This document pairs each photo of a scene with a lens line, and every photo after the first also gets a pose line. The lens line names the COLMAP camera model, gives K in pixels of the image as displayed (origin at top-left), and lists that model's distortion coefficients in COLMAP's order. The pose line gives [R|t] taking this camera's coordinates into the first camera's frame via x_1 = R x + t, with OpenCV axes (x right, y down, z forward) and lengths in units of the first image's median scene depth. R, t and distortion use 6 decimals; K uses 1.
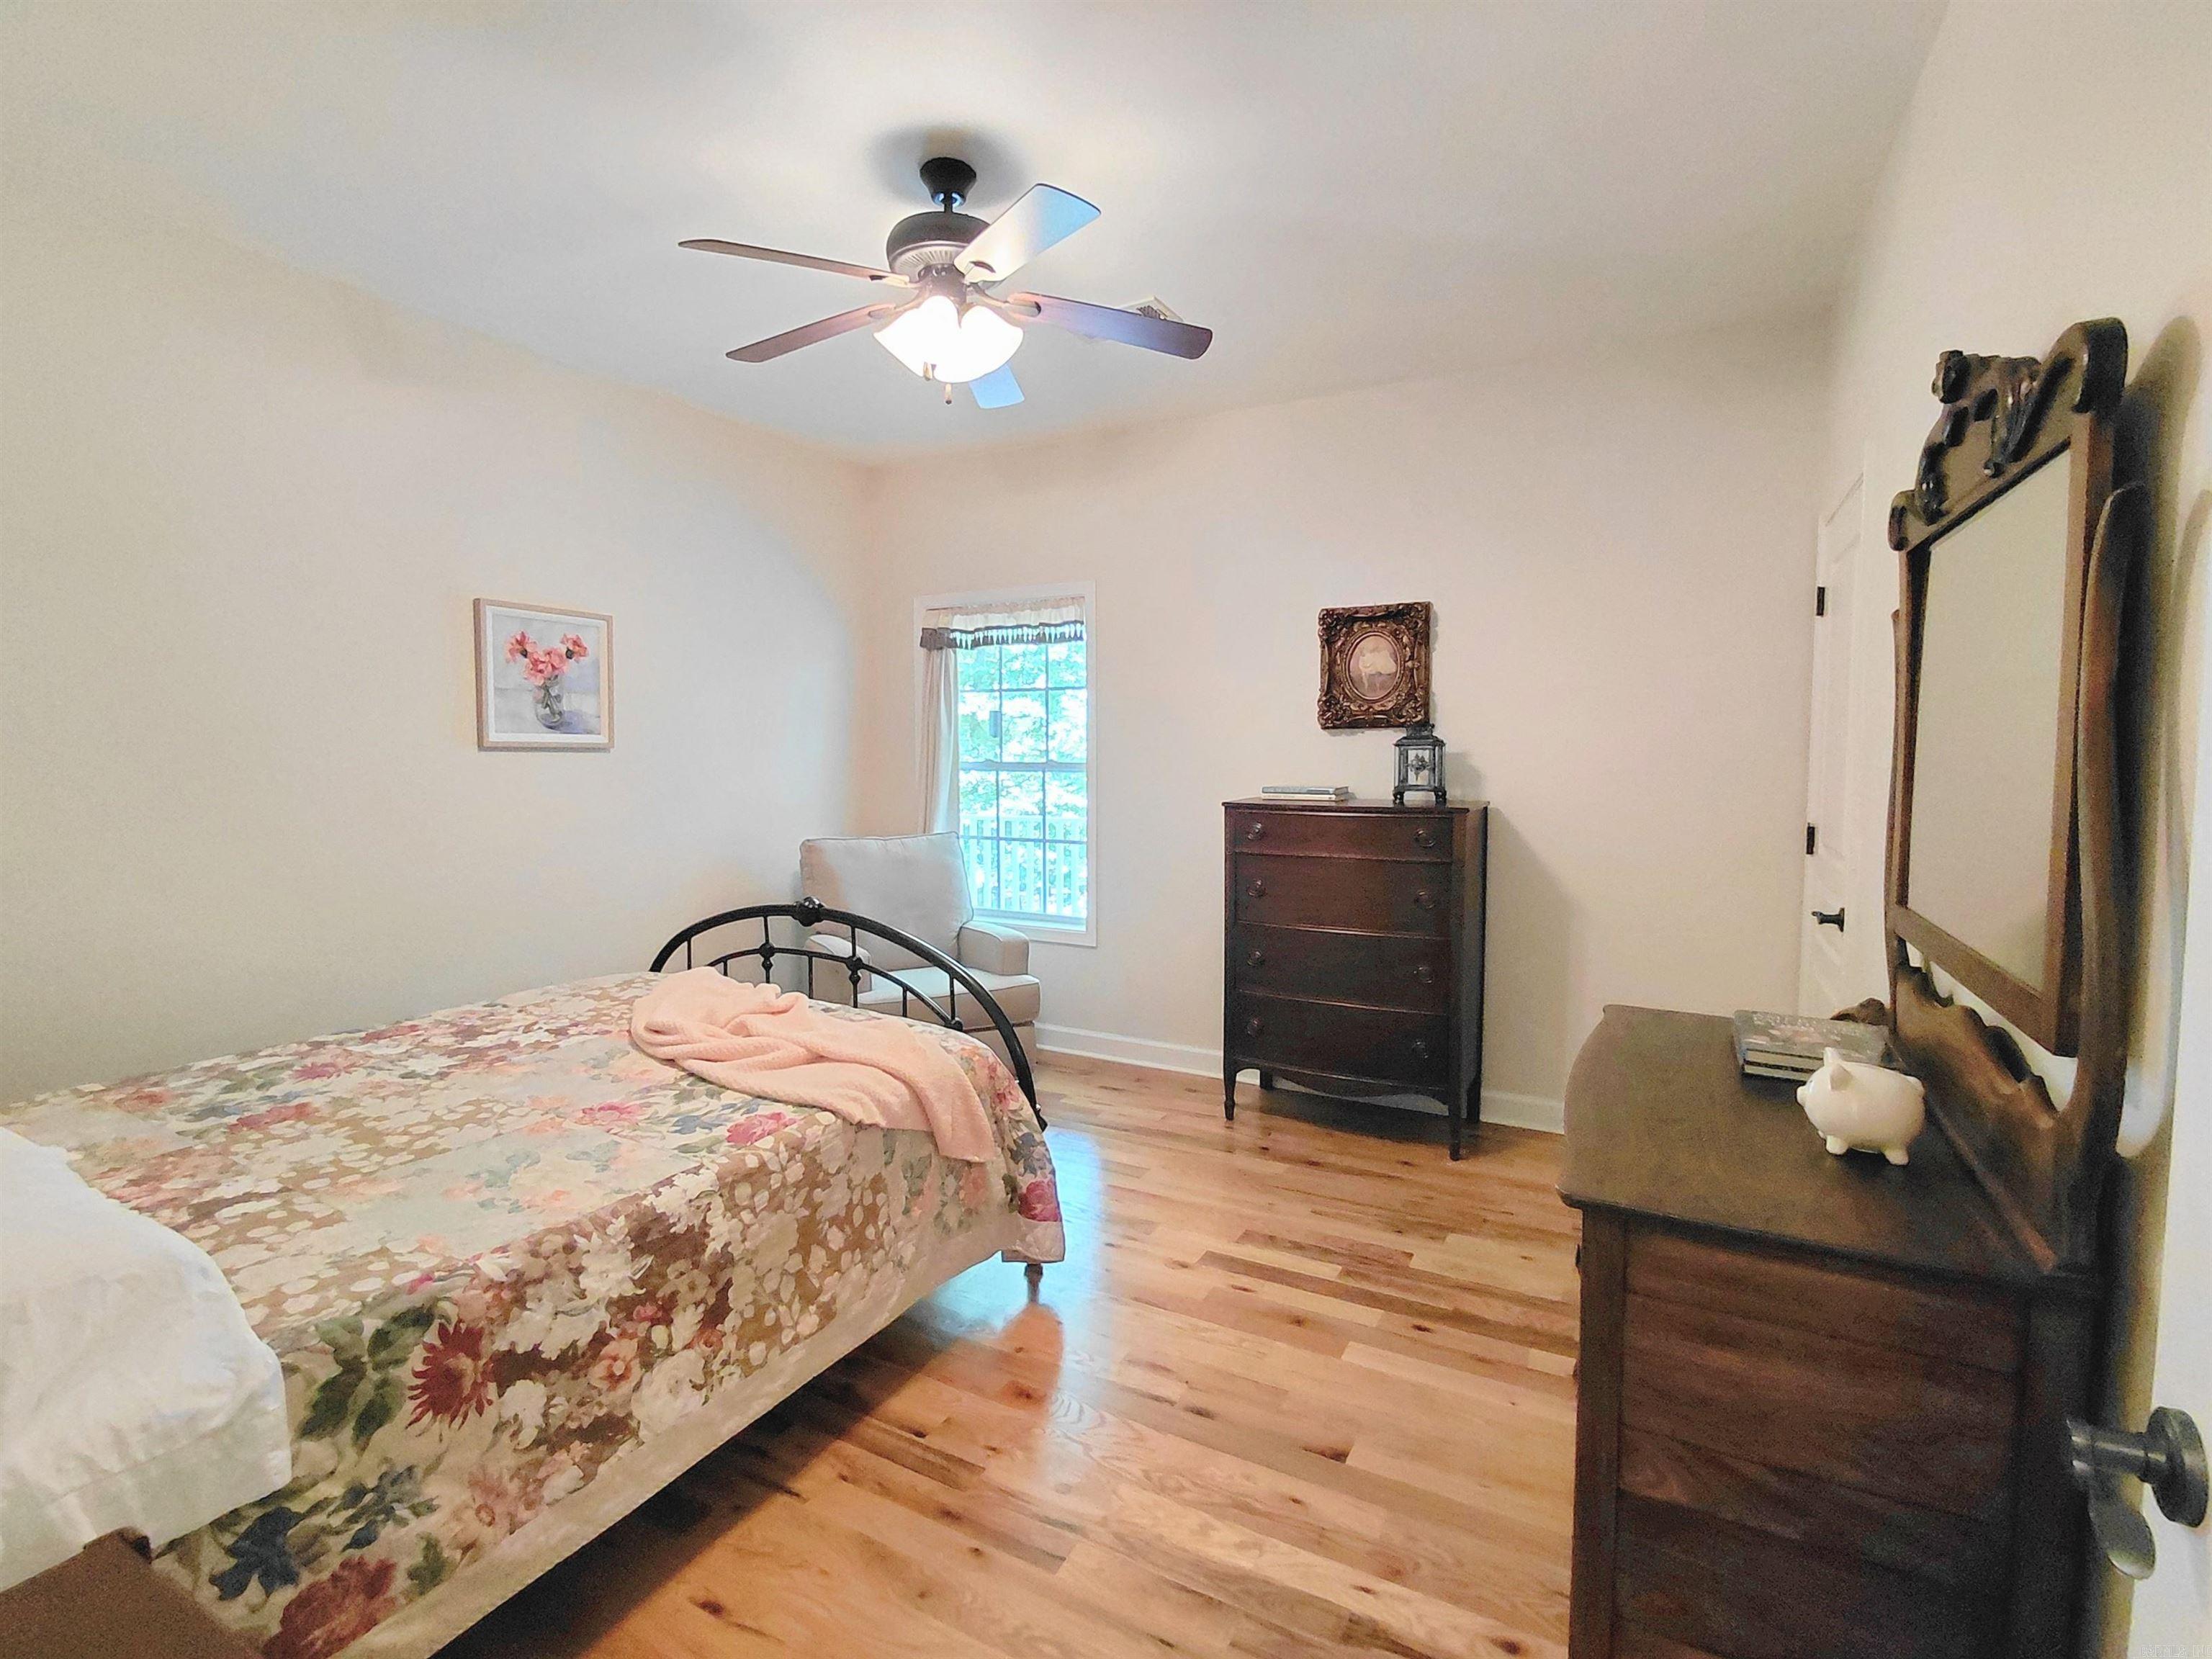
lens RADIAL K [[1019.0, 0, 1101.0], [0, 1019.0, 828.3], [0, 0, 1]] dist [-0.006879, -0.000302]
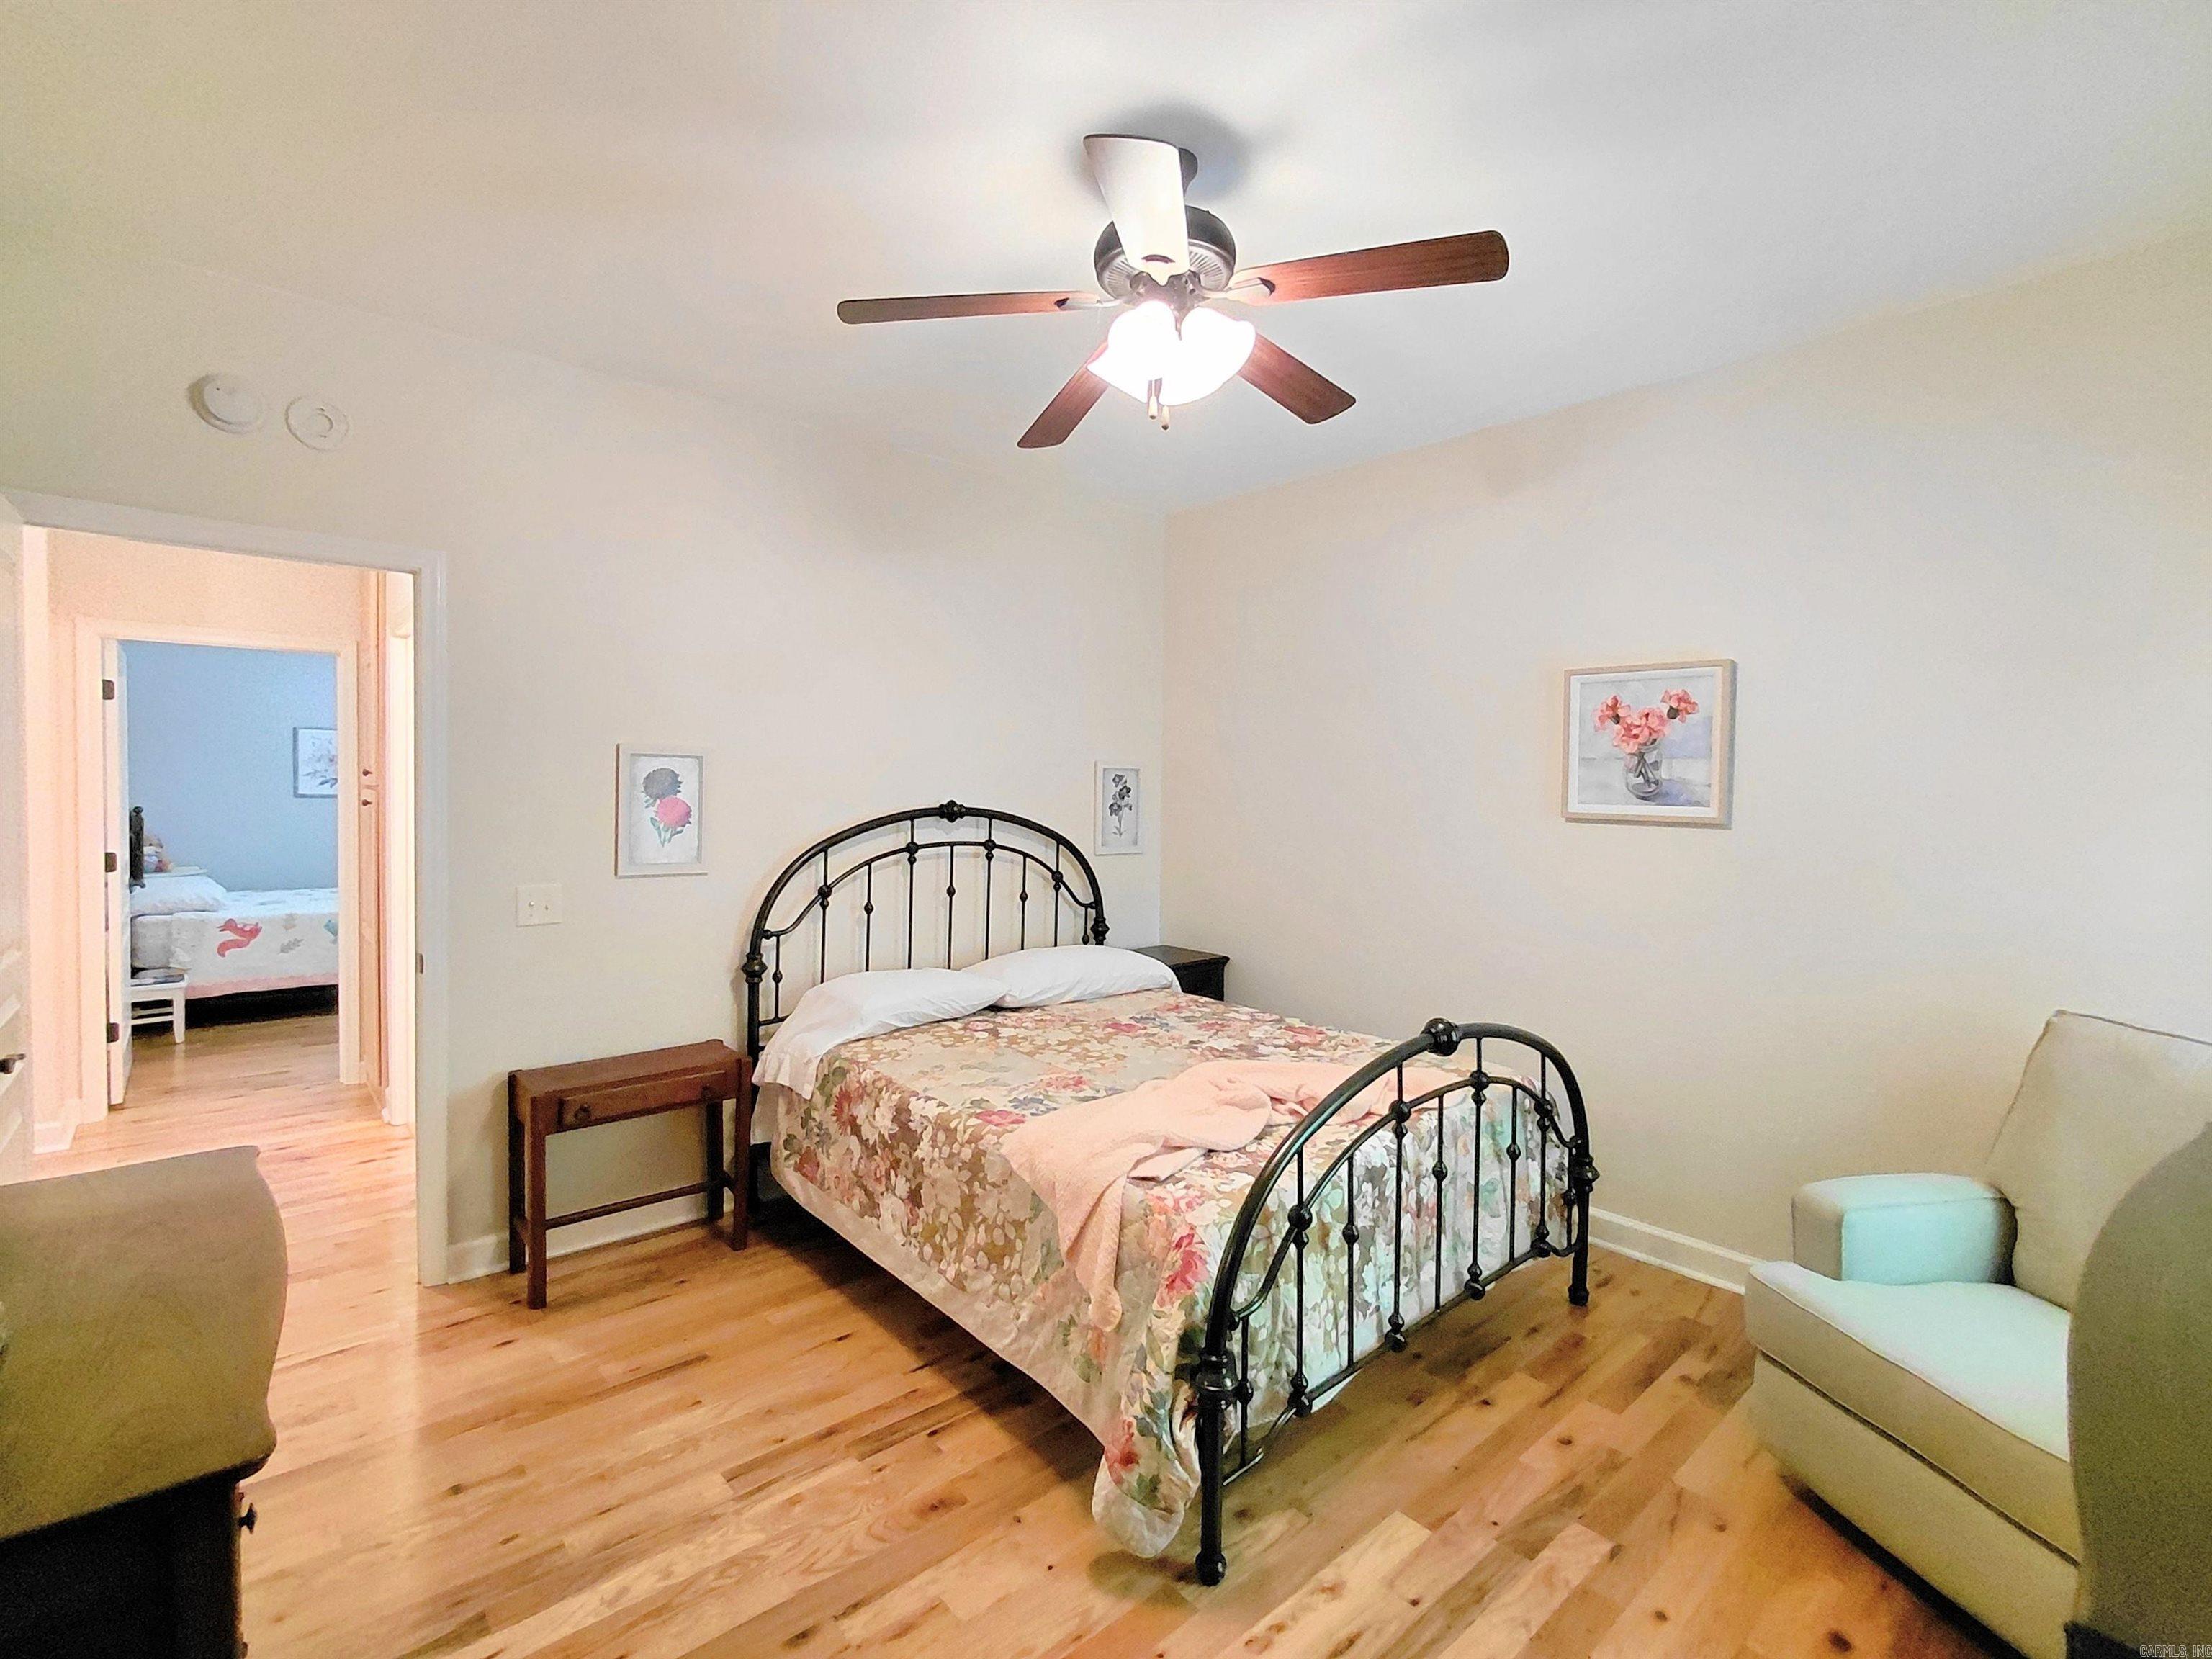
lens RADIAL K [[1019.0, 0, 1100.6], [0, 1019.0, 827.3], [0, 0, 1]] dist [-0.006879, -0.000302]
pose [[-0.347731, 0.035511, -0.936921, 0.871737], [-0.084576, 0.994021, 0.069065, -0.181754], [0.933772, 0.103257, -0.342649, 1.644885]]
